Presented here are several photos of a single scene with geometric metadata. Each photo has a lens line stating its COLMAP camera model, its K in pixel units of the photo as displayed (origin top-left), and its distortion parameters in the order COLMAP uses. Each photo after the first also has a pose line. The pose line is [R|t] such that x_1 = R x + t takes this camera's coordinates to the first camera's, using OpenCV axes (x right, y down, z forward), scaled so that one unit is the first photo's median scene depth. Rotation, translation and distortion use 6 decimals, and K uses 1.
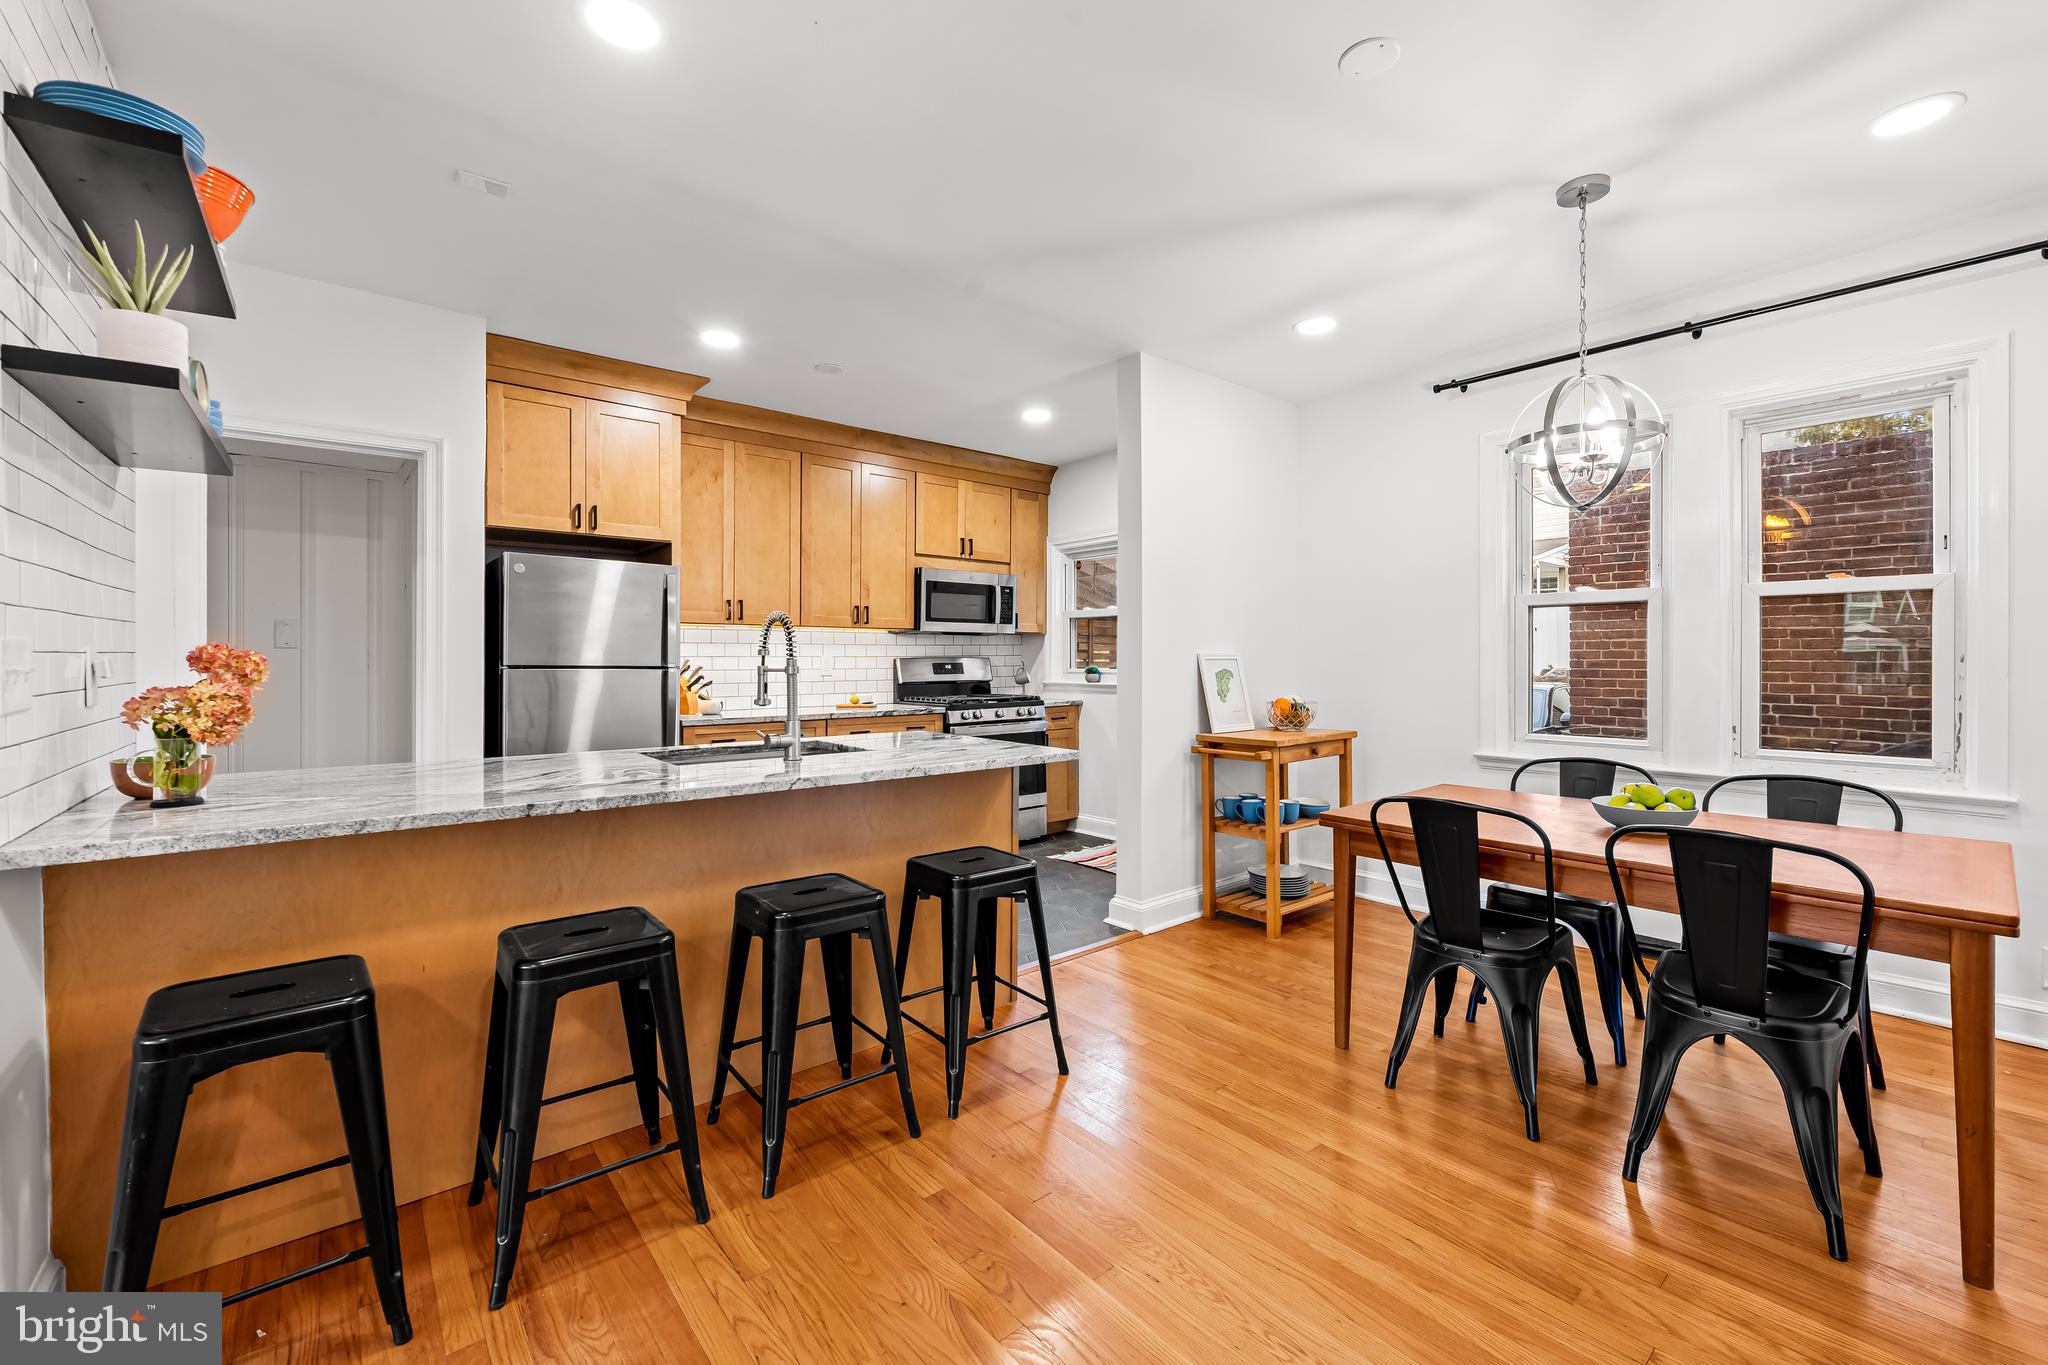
lens RADIAL K [[840.4, 0, 1037.3], [0, 840.4, 675.7], [0, 0, 1]] dist [-0.006834, 0.000456]
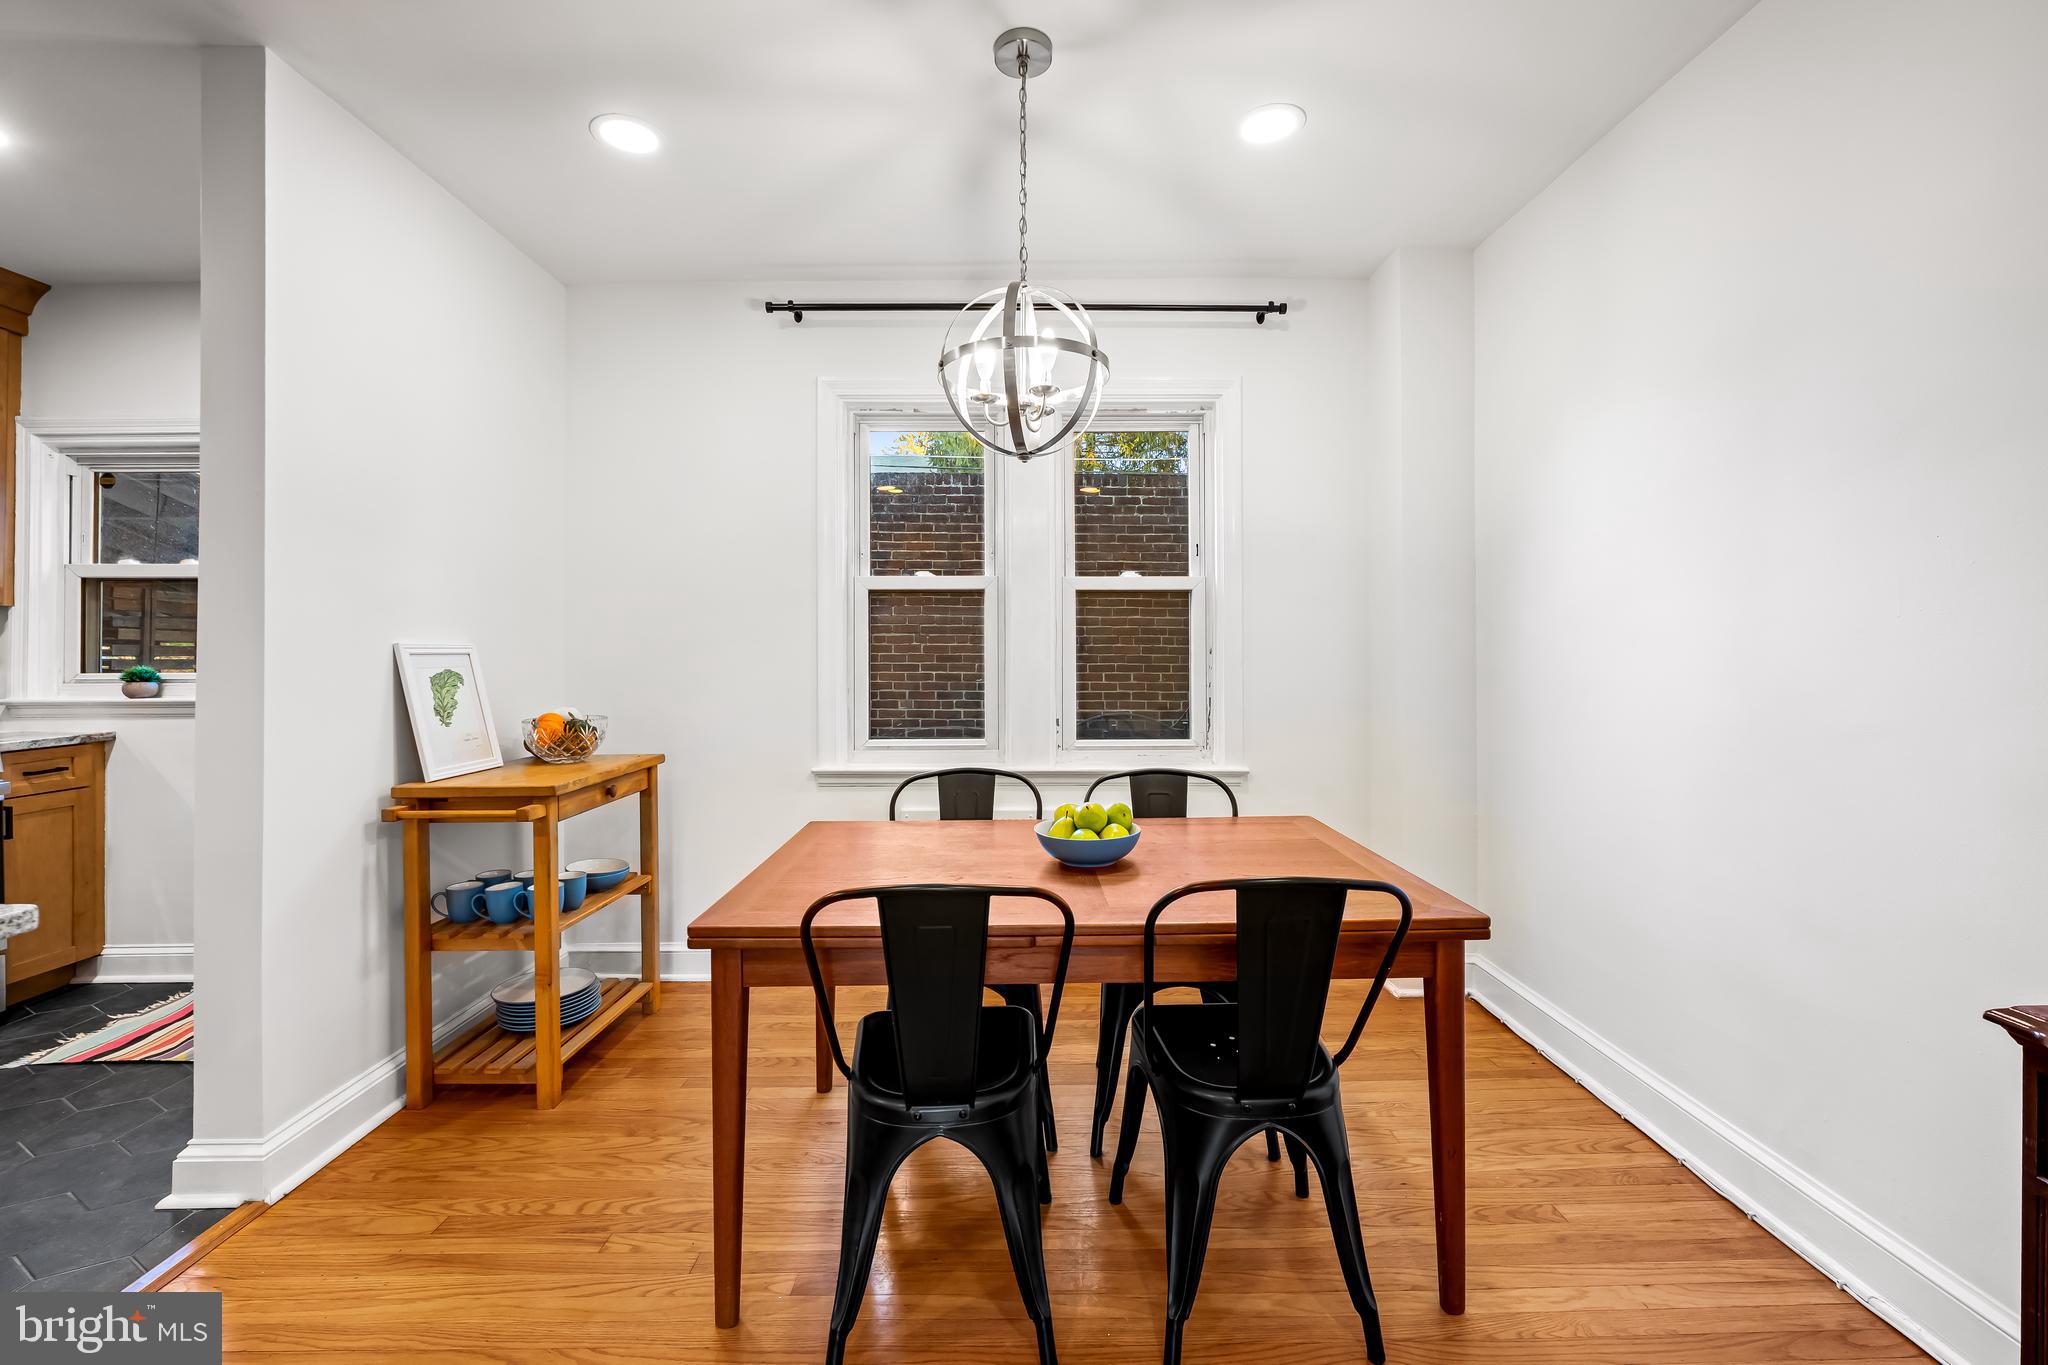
lens RADIAL K [[840.4, 0, 1026.7], [0, 840.4, 646.4], [0, 0, 1]] dist [-0.006834, 0.000456]
pose [[0.648432, 0.004529, 0.761259, 0.038919], [0.018105, 0.999608, -0.021369, -0.004778], [-0.761058, 0.027639, 0.648095, 0.318823]]
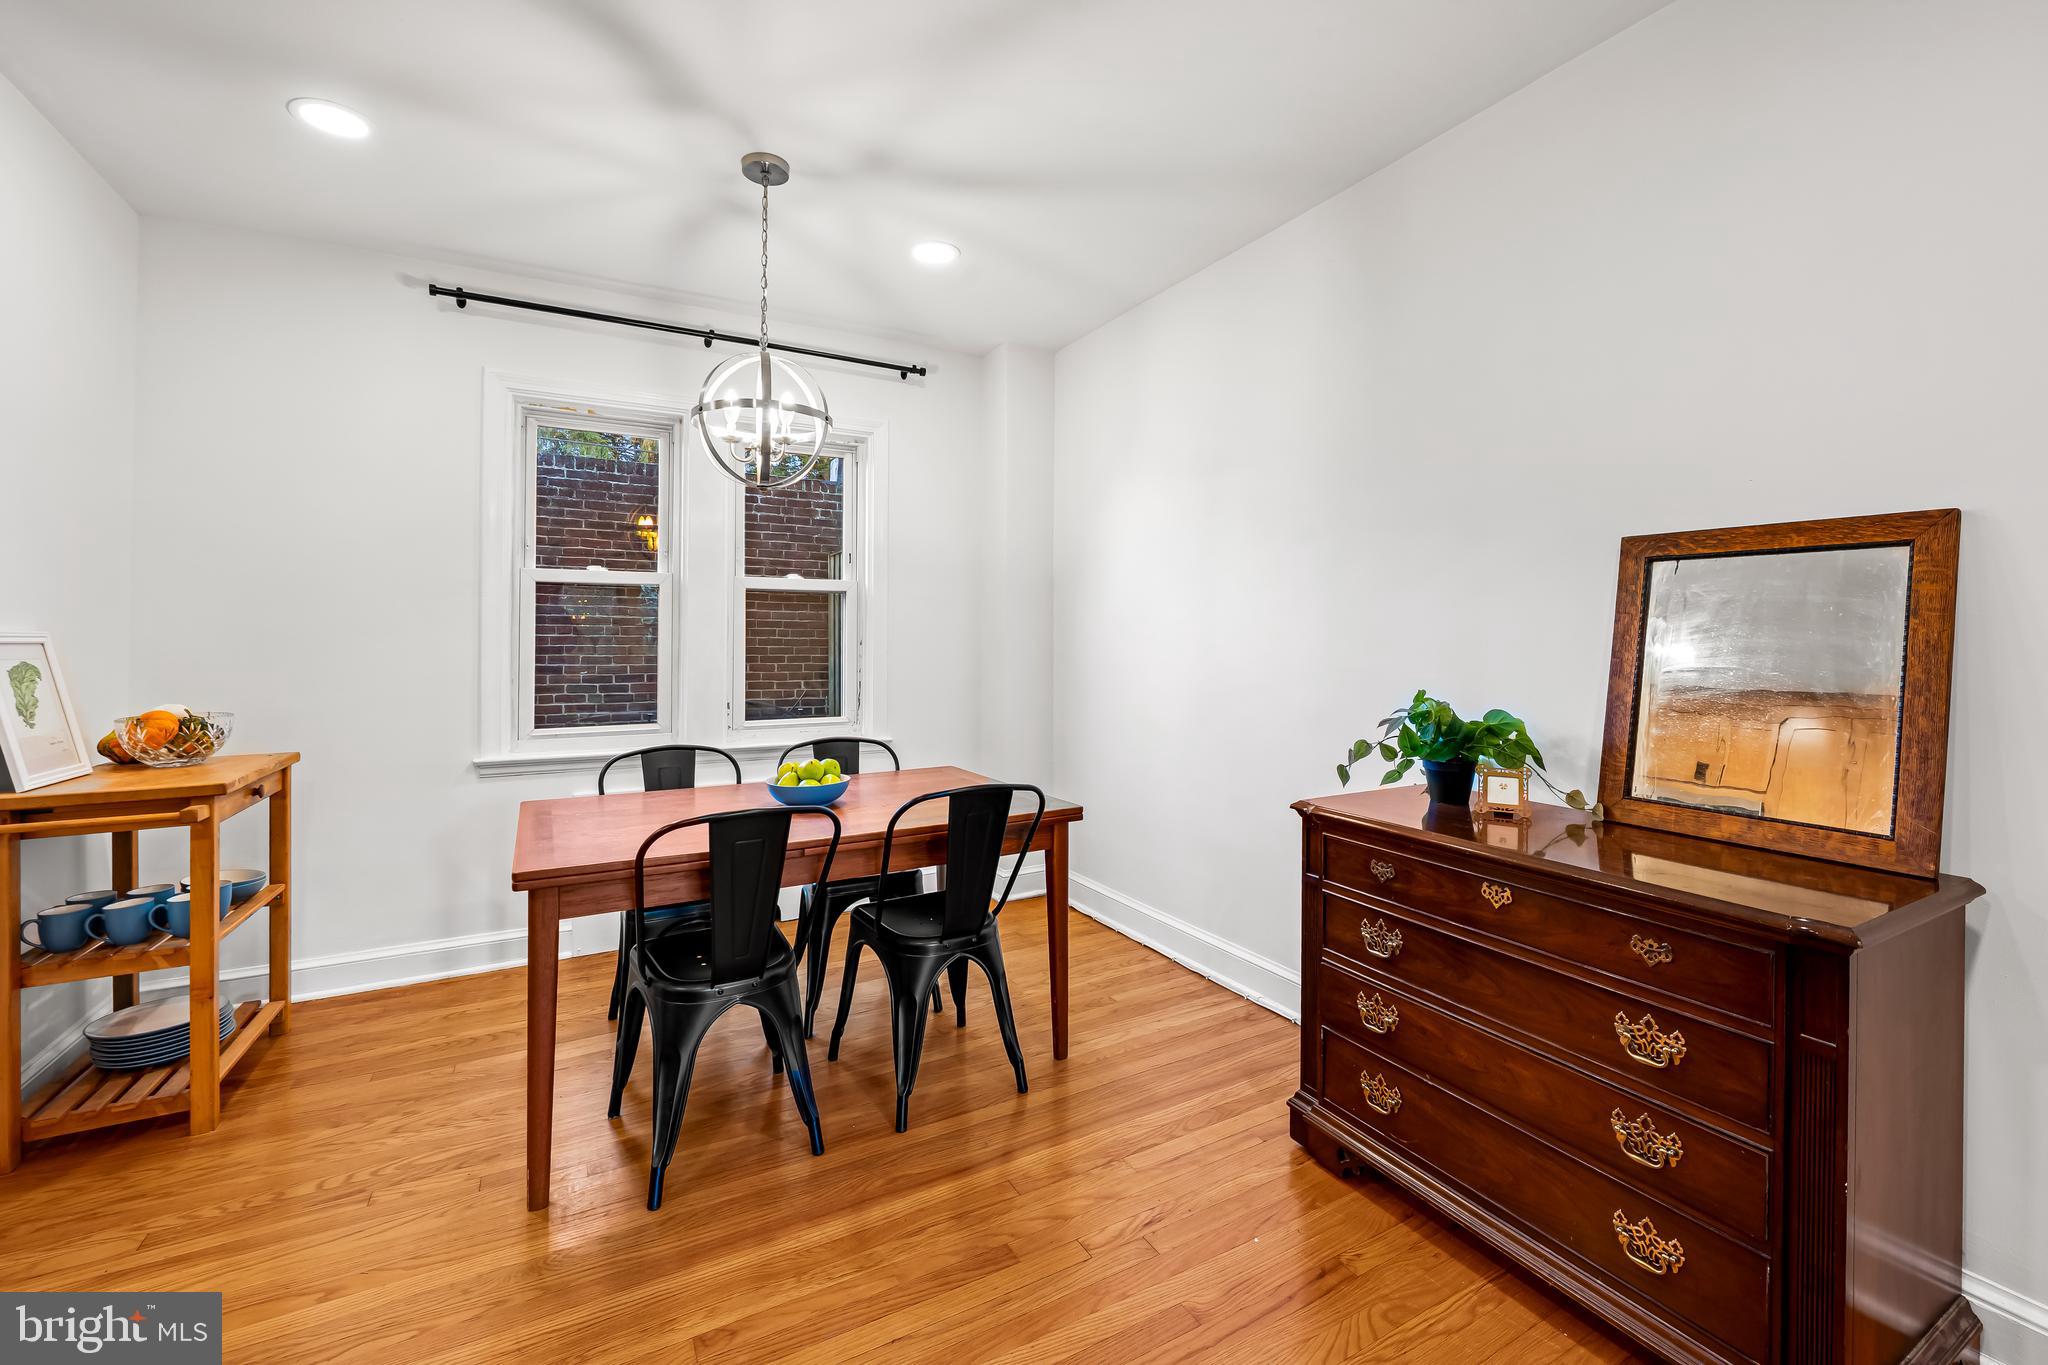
lens RADIAL K [[840.4, 0, 1032.0], [0, 840.4, 643.9], [0, 0, 1]] dist [-0.006834, 0.000456]
pose [[0.198047, 0.000998, 0.980192, -0.160432], [0.021259, 0.999760, -0.005313, -0.003678], [-0.979962, 0.021890, 0.197978, 0.320099]]
